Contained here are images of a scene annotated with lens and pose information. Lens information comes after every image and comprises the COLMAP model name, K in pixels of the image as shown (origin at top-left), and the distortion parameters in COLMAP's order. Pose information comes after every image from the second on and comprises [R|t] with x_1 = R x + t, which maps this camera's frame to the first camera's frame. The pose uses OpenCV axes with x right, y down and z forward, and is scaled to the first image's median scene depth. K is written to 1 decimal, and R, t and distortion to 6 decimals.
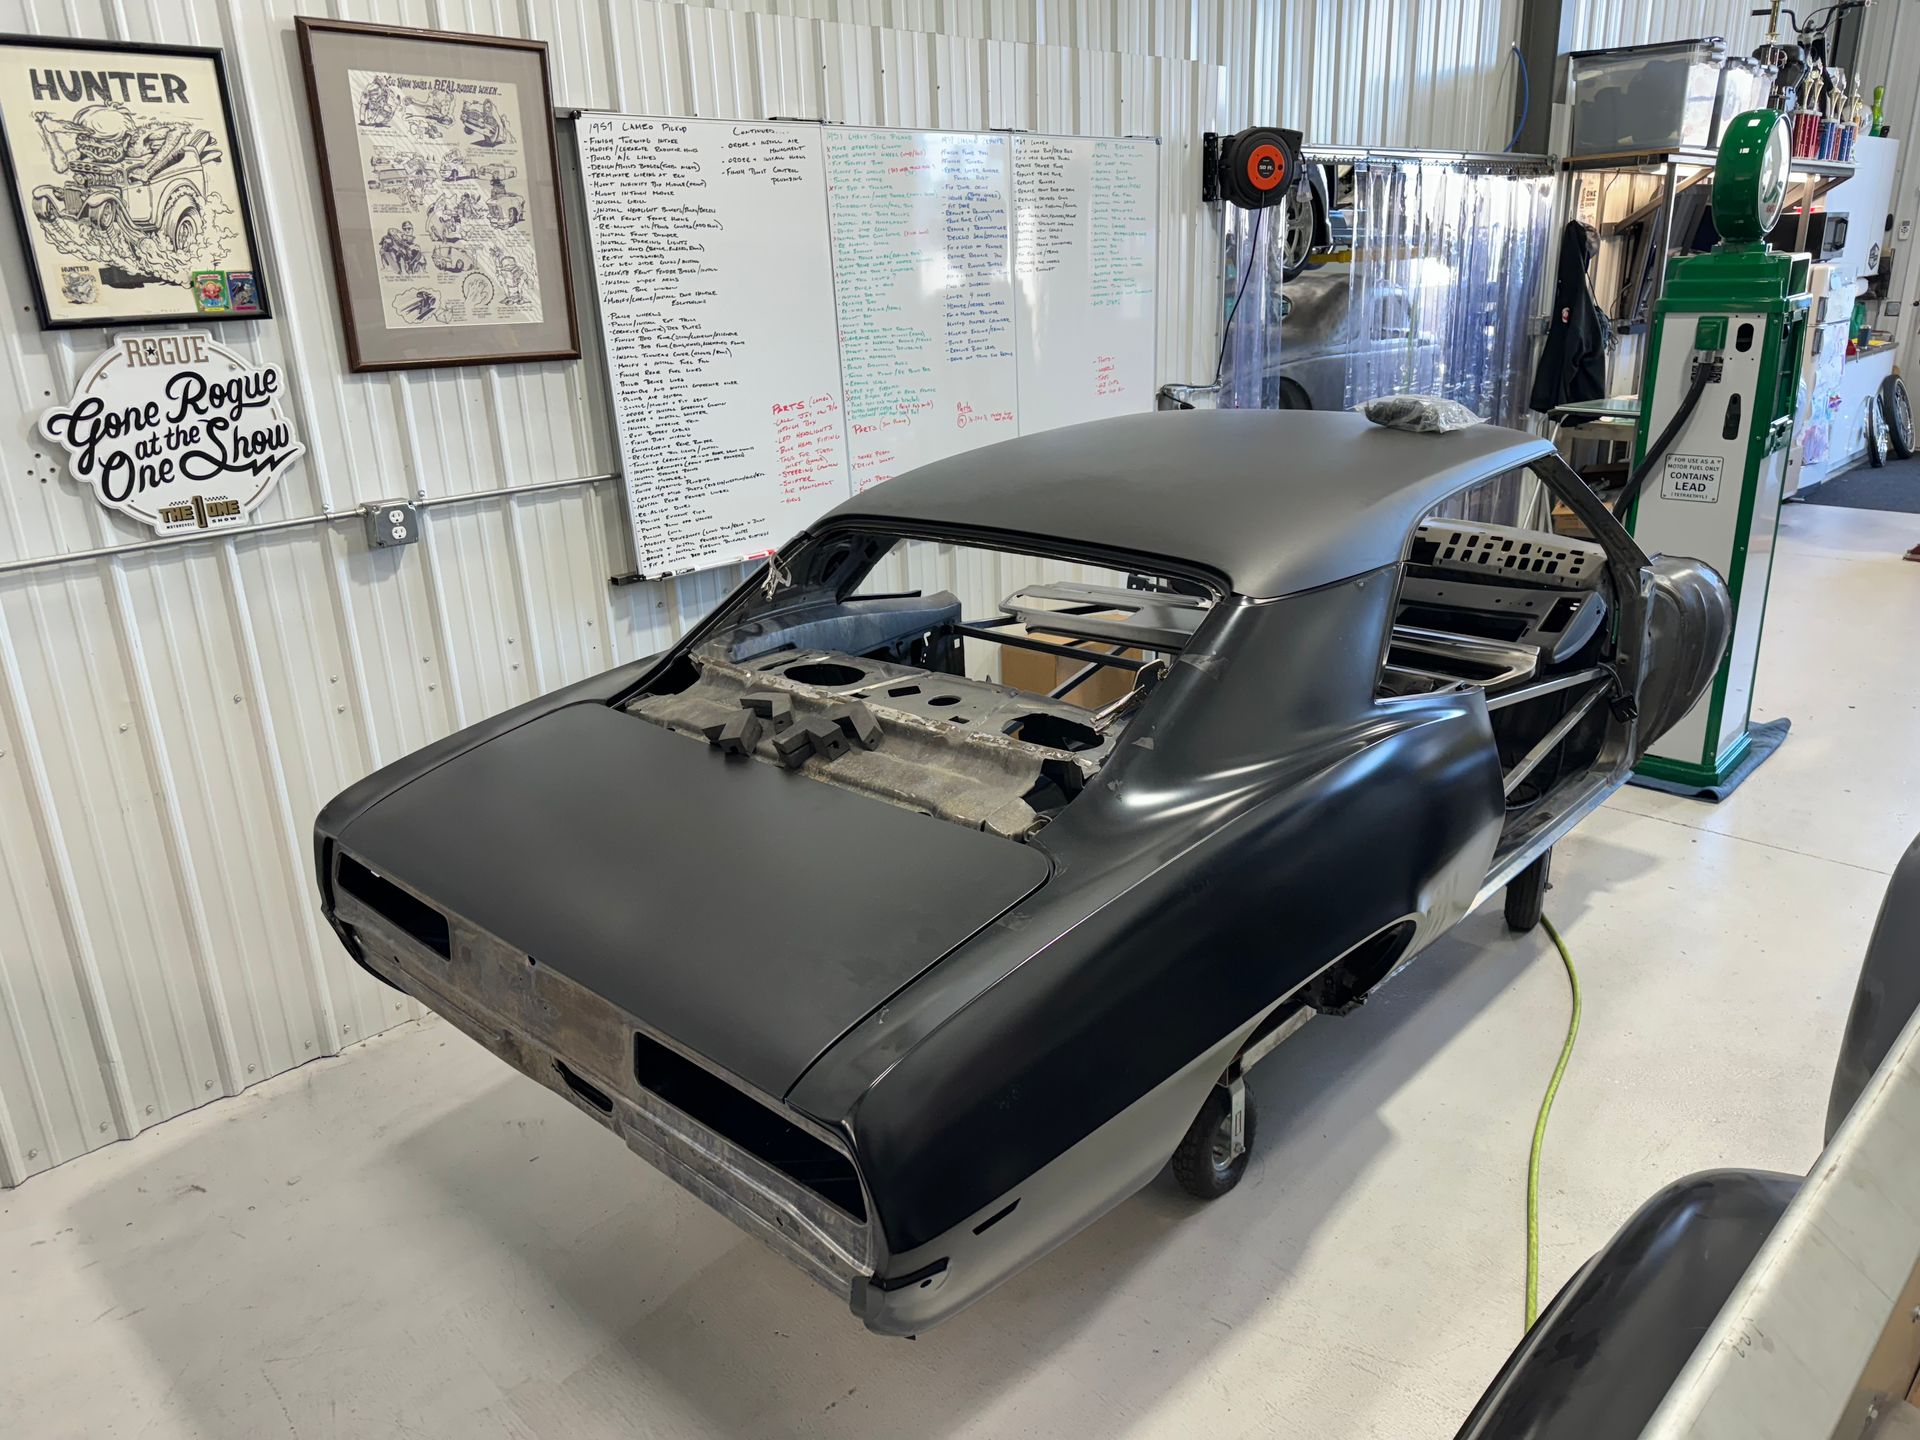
lens RADIAL K [[1341.2, 0, 948.0], [0, 1341.2, 734.3], [0, 0, 1]] dist [-0.076893, 0.014102]
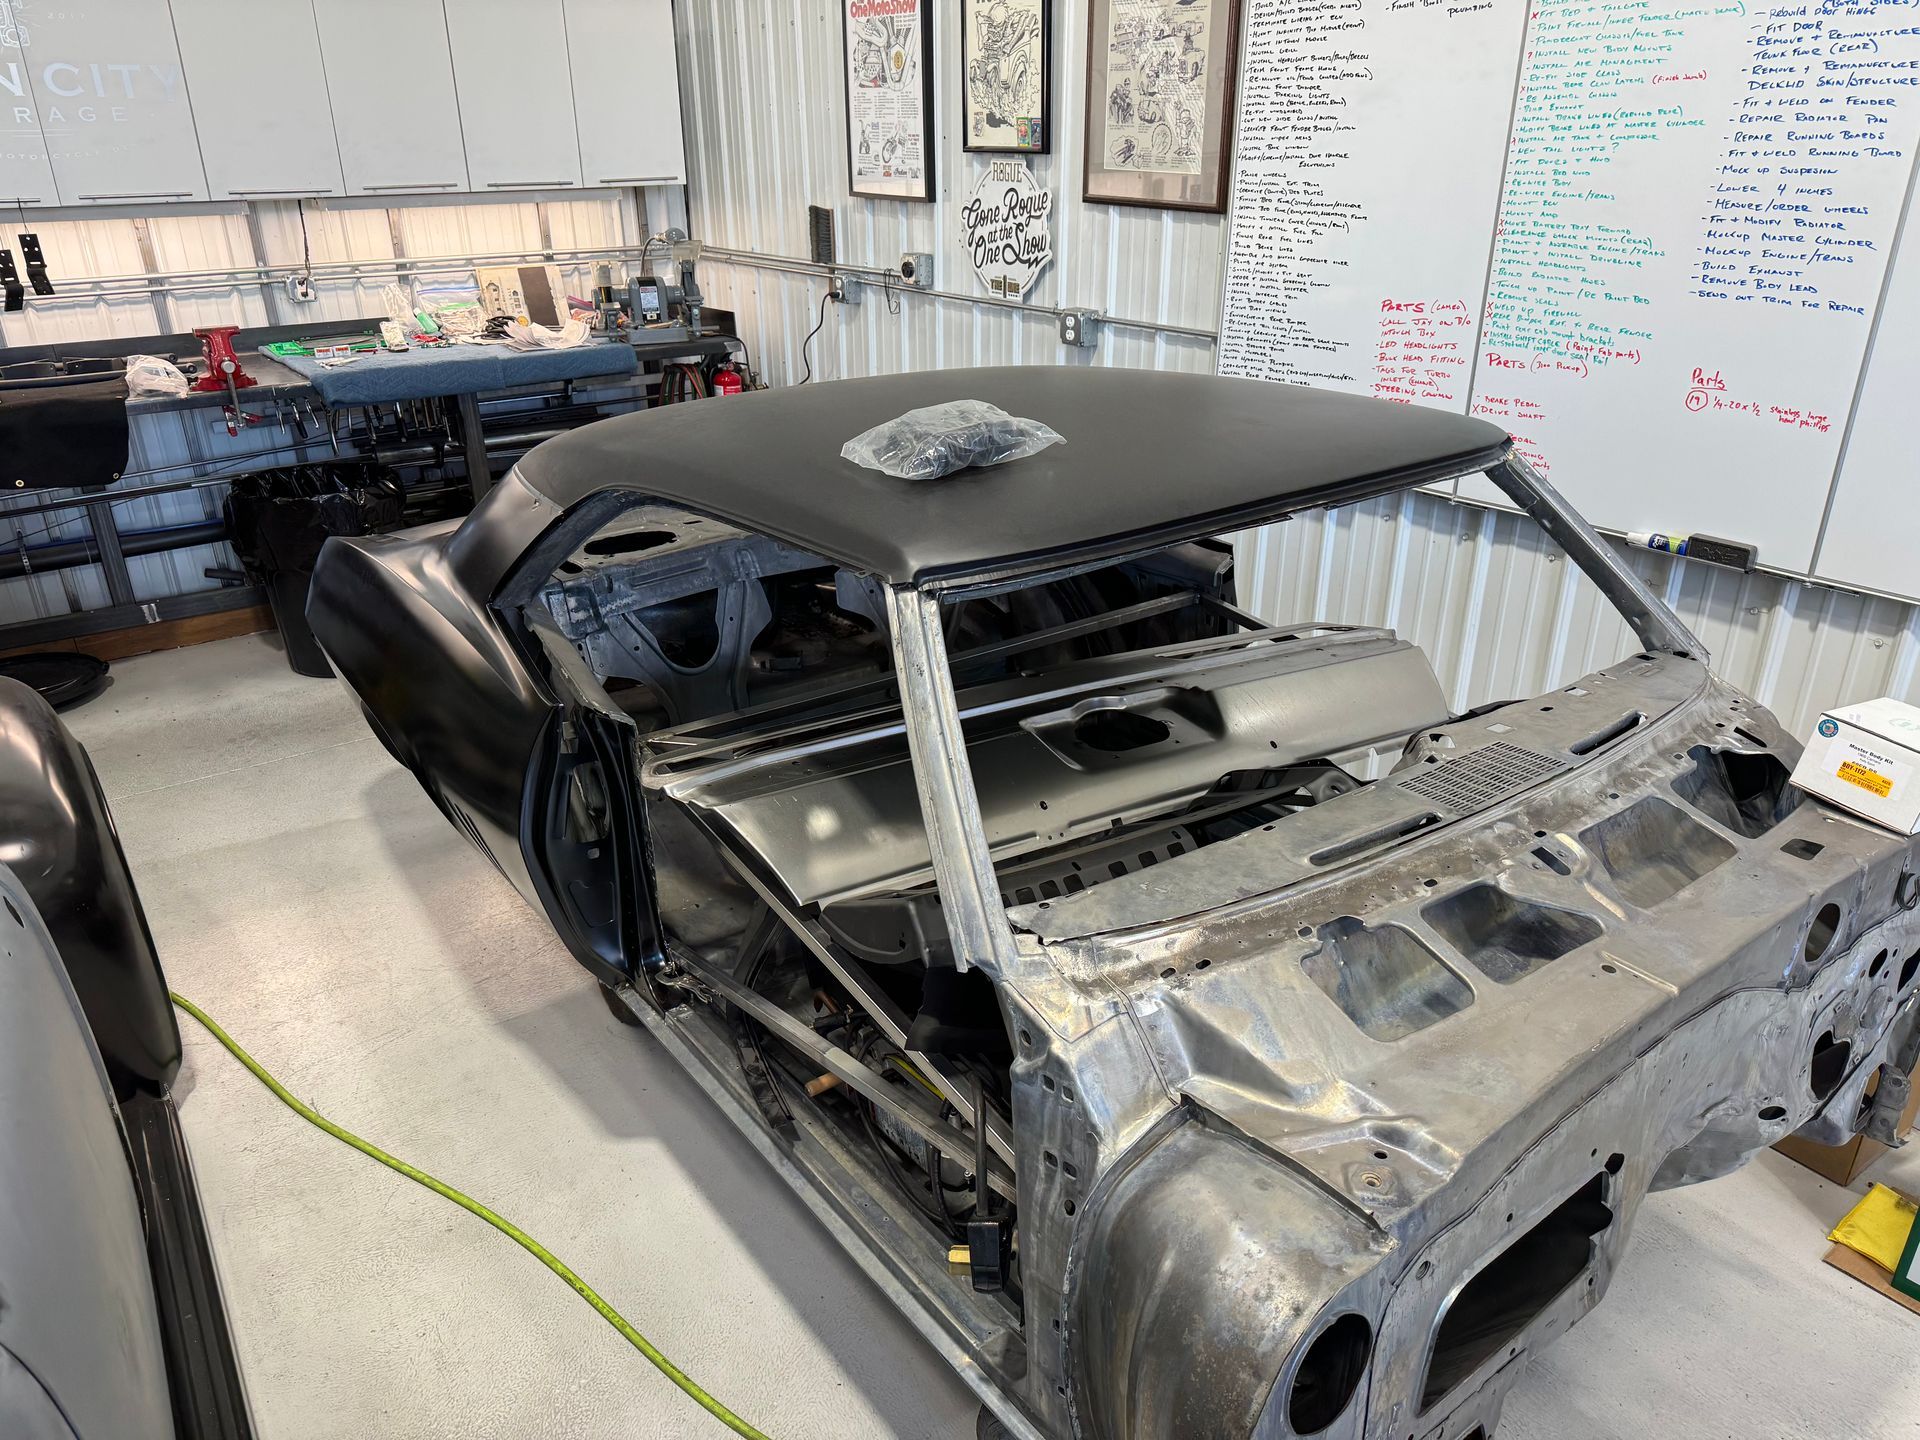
lens RADIAL K [[1341.2, 0, 948.0], [0, 1341.2, 734.3], [0, 0, 1]] dist [-0.076893, 0.014102]
pose [[-0.144661, 0.437797, -0.887359, 0.810542], [-0.300217, 0.835098, 0.460956, -0.346457], [0.942838, 0.333083, 0.010629, 0.904162]]
